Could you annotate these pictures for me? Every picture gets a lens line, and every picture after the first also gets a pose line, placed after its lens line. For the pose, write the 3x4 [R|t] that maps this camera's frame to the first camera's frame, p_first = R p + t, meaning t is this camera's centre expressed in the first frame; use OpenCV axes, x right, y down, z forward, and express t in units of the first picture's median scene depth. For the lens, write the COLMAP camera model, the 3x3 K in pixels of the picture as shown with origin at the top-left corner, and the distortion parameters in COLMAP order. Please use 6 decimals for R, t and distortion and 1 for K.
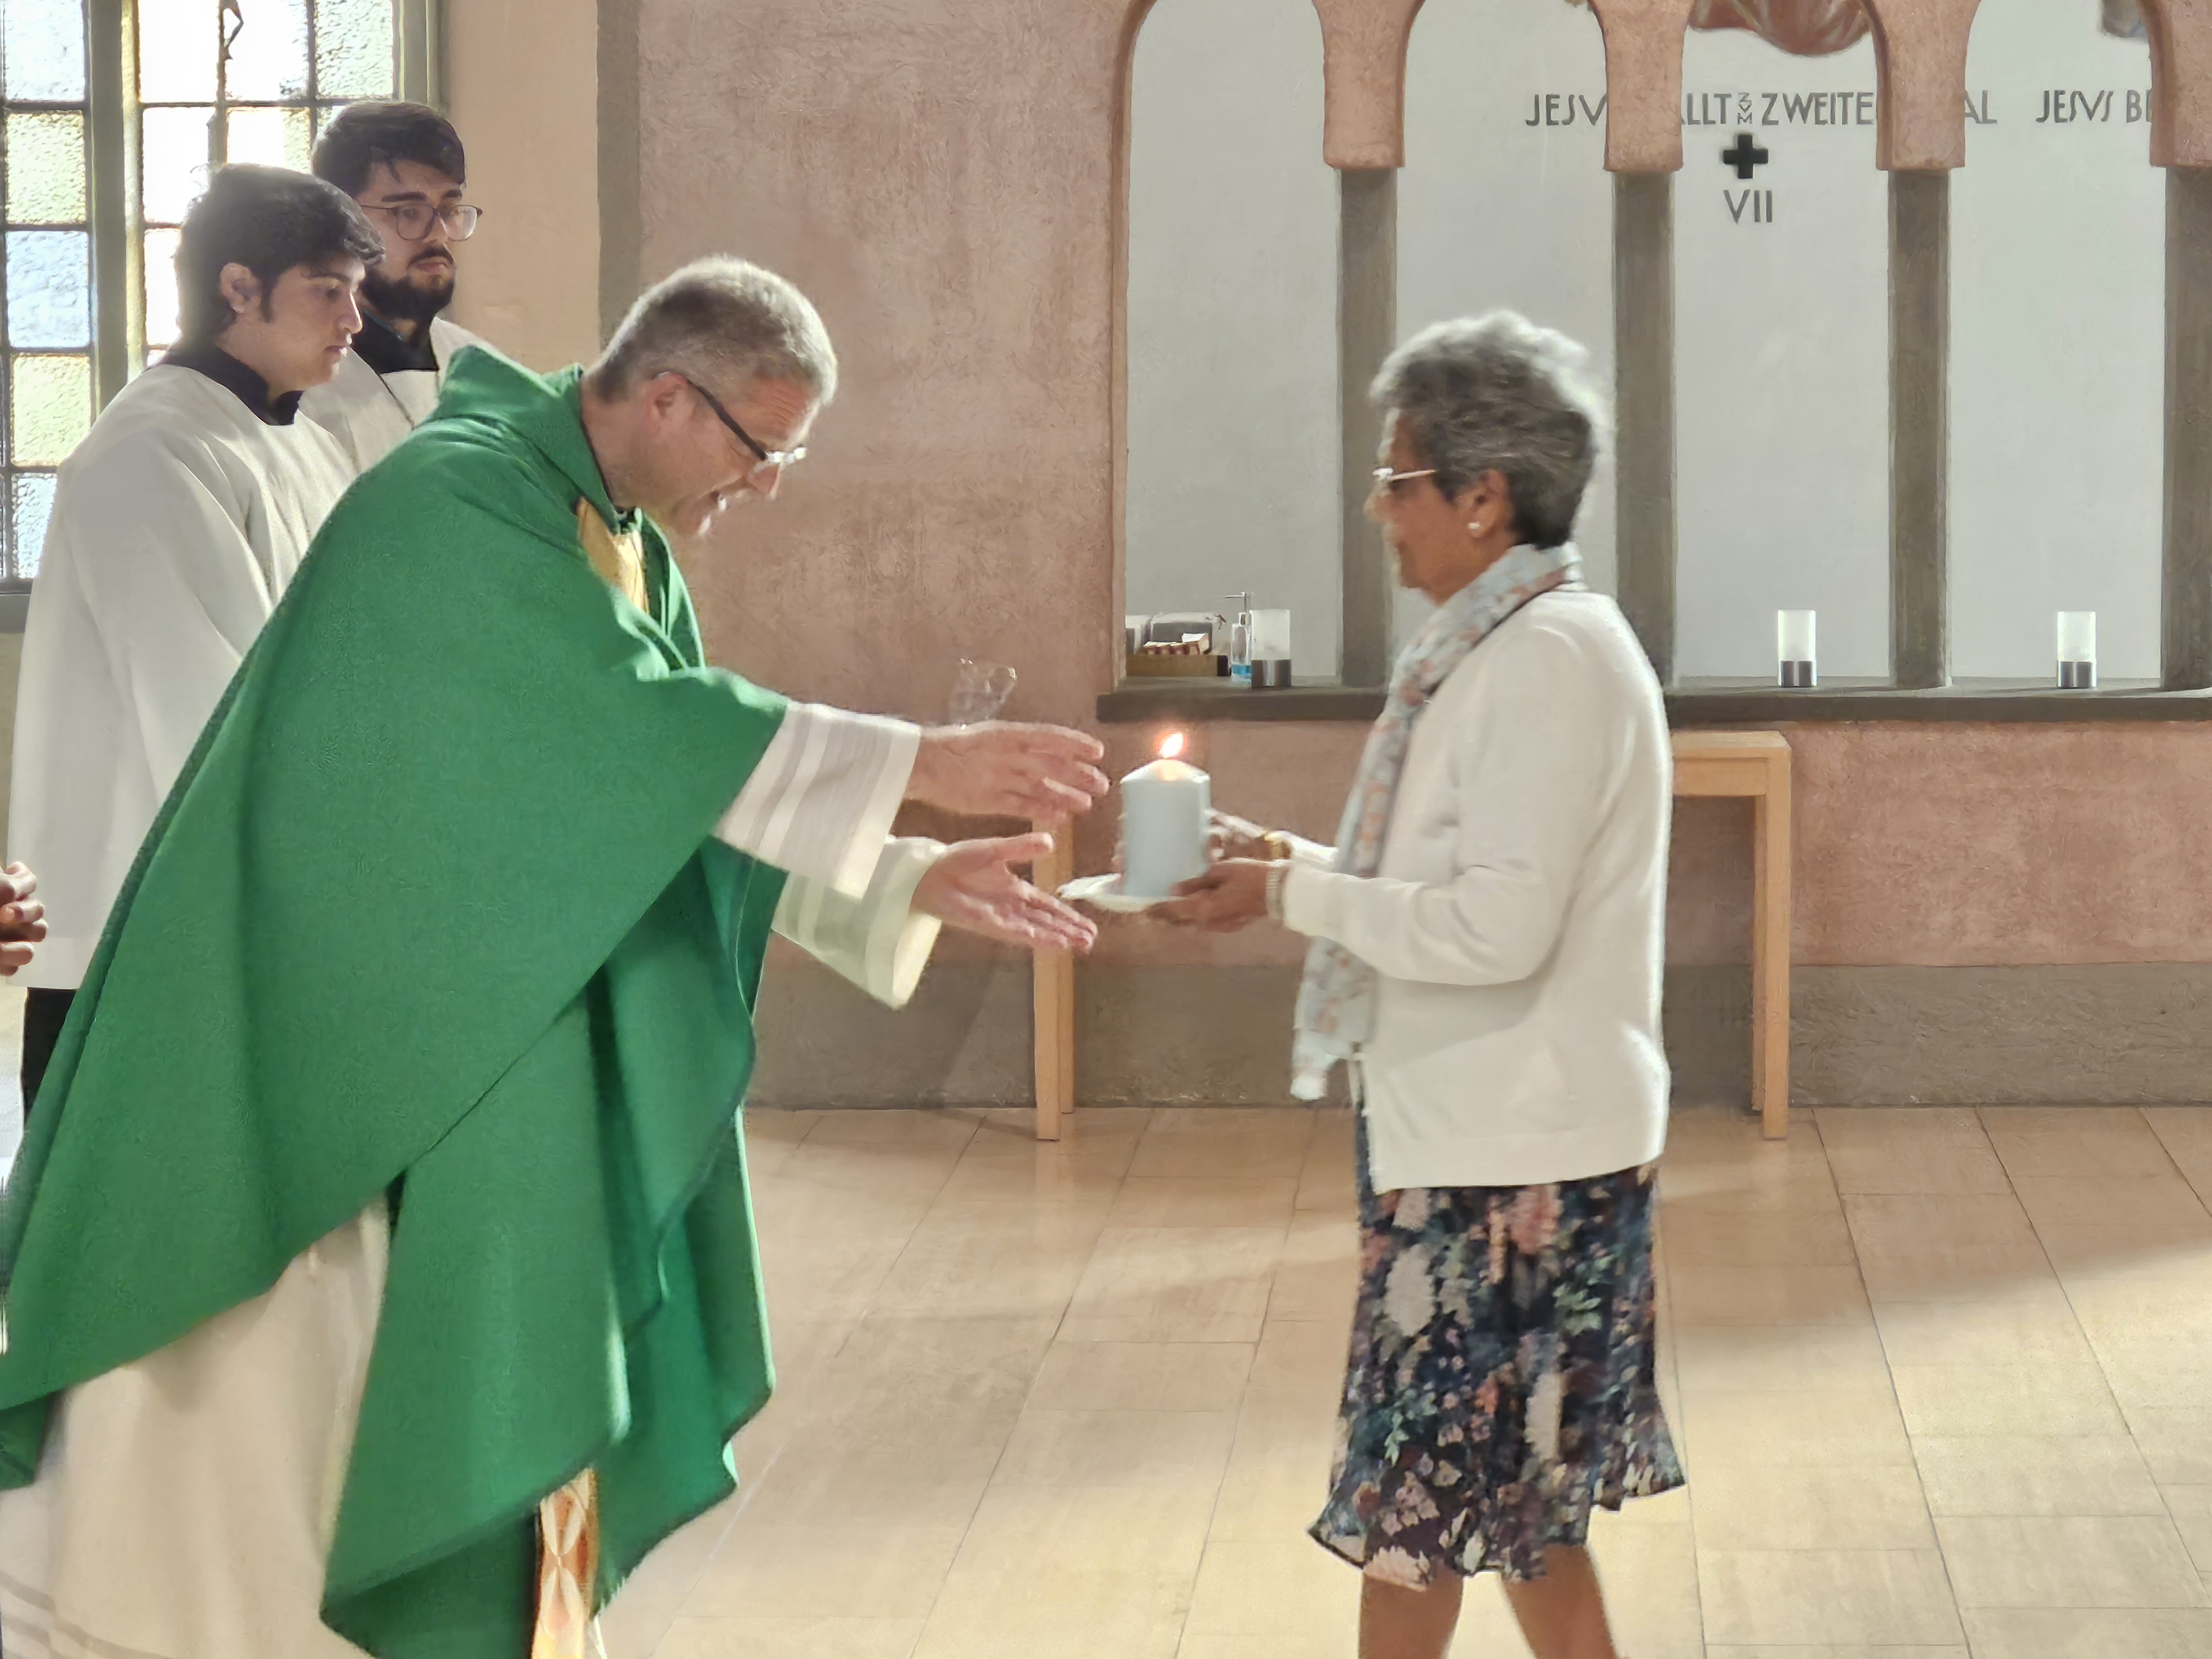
lens RADIAL K [[4502.0, 0, 1106.0], [0, 4502.0, 829.5], [0, 0, 1]] dist [-0.184524, 1.103676]
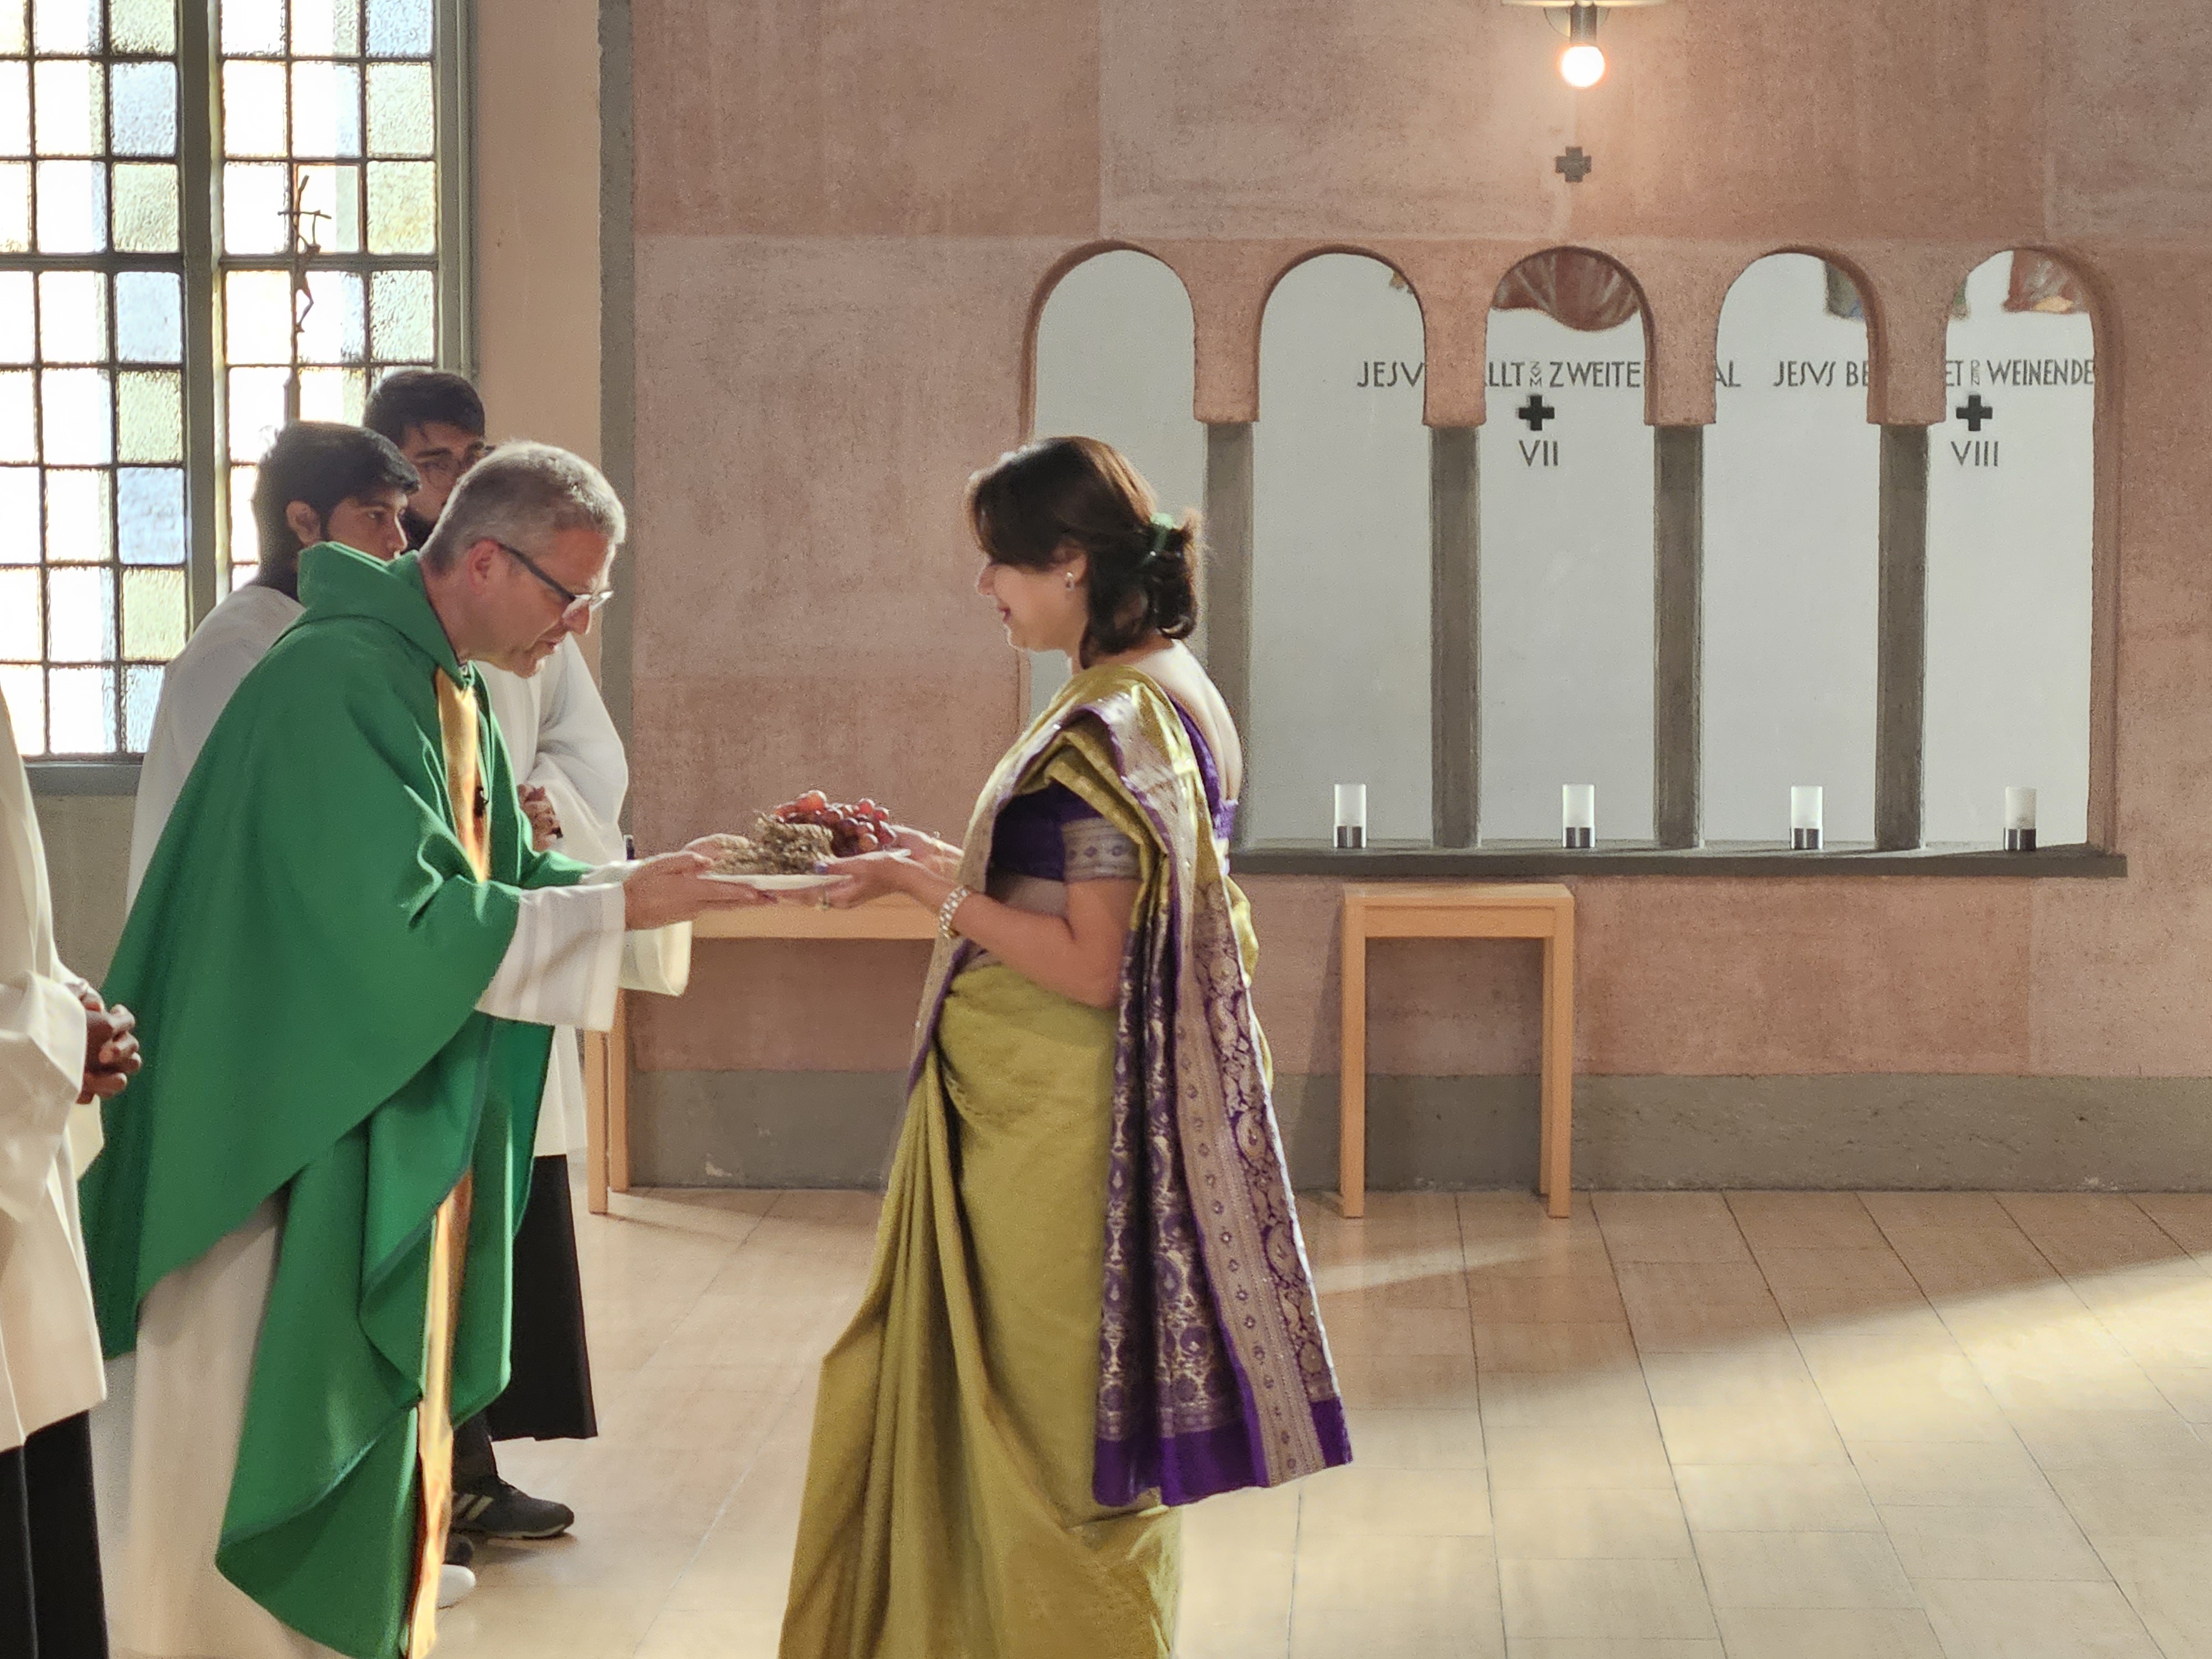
lens RADIAL K [[4502.0, 0, 1106.0], [0, 4502.0, 829.5], [0, 0, 1]] dist [-0.184524, 1.103676]
pose [[0.999079, 0.004232, 0.042701, -0.026860], [-0.002694, 0.999347, -0.036028, 0.007722], [-0.042826, 0.035880, 0.998438, -0.218011]]
